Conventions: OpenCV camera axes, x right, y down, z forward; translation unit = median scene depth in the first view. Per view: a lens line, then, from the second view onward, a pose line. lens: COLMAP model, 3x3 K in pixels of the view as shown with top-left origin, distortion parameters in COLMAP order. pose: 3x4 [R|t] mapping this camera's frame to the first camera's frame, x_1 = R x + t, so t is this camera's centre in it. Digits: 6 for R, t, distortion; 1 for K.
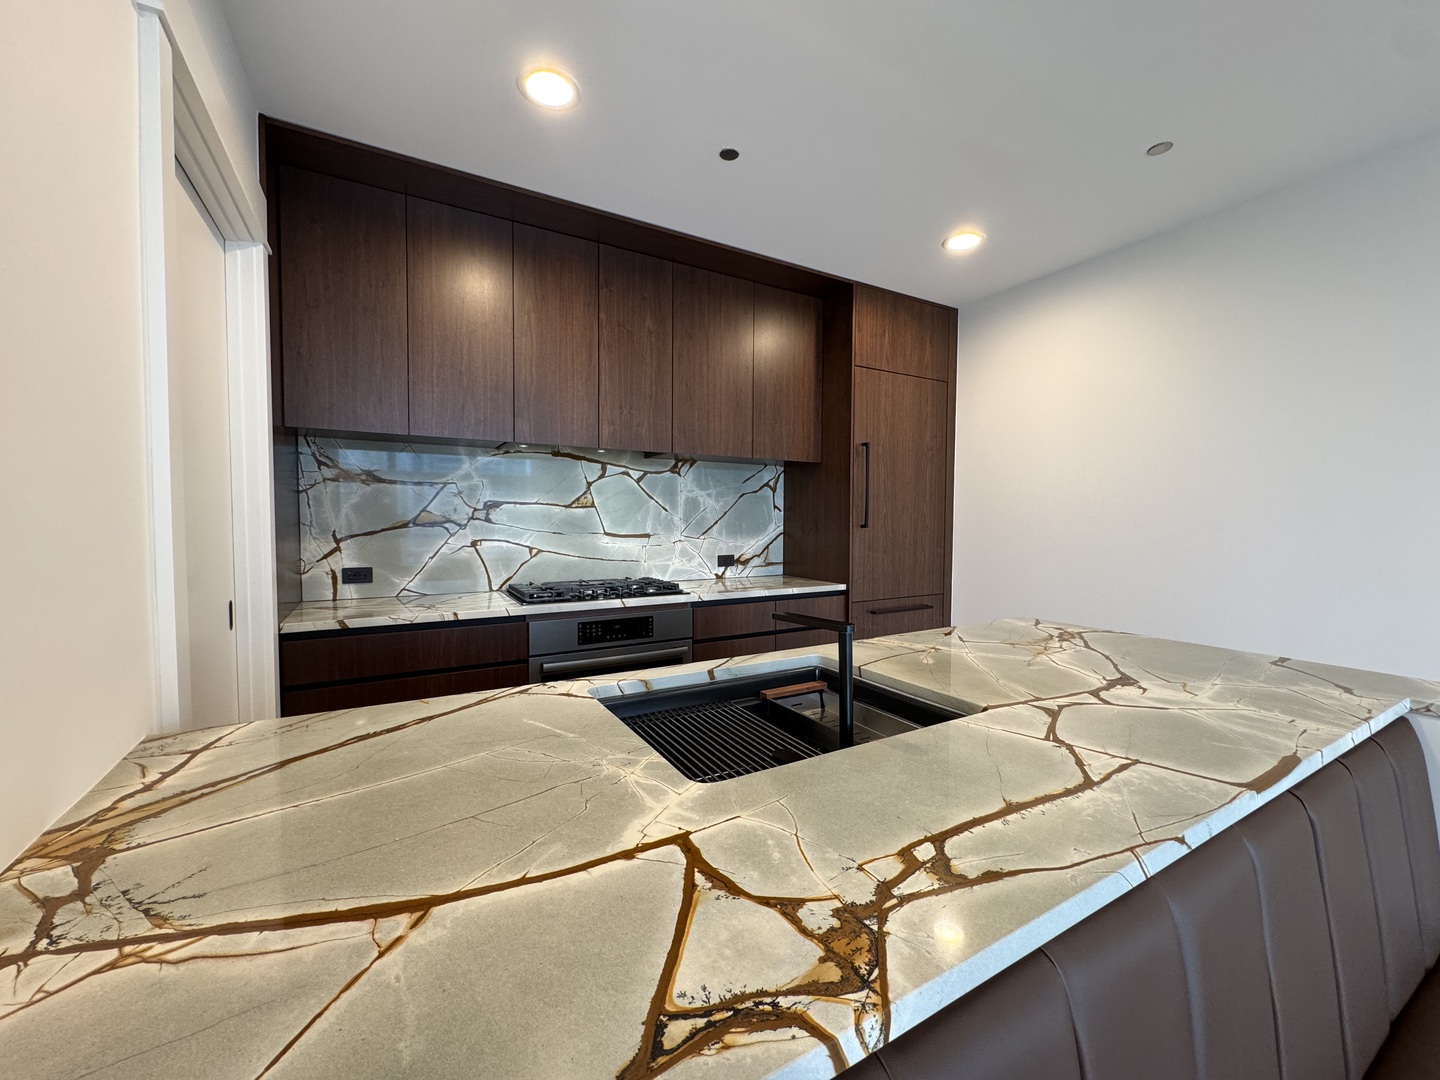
lens RADIAL K [[575.8, 0, 722.0], [0, 575.8, 541.4], [0, 0, 1]] dist [-0.005734, 0.000109]
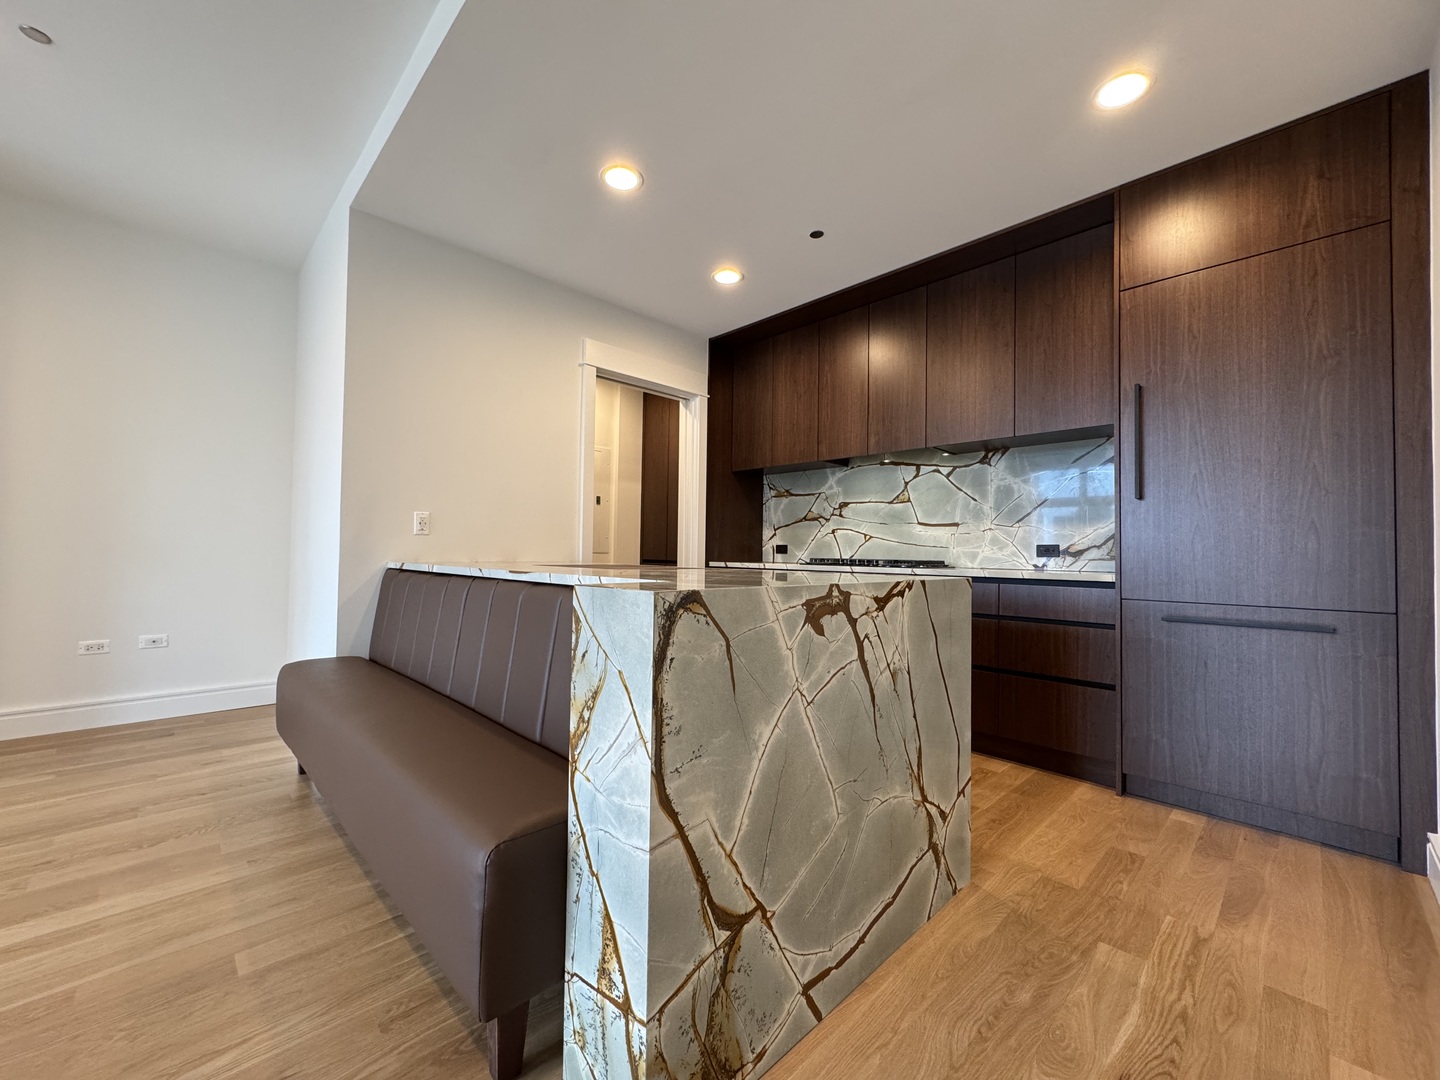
lens RADIAL K [[575.8, 0, 722.0], [0, 575.8, 541.4], [0, 0, 1]] dist [-0.005734, 0.000109]
pose [[0.245985, -0.021033, -0.969045, 0.844814], [-0.054036, 0.997912, -0.035376, 0.087362], [0.967766, 0.061065, 0.244335, 0.312321]]
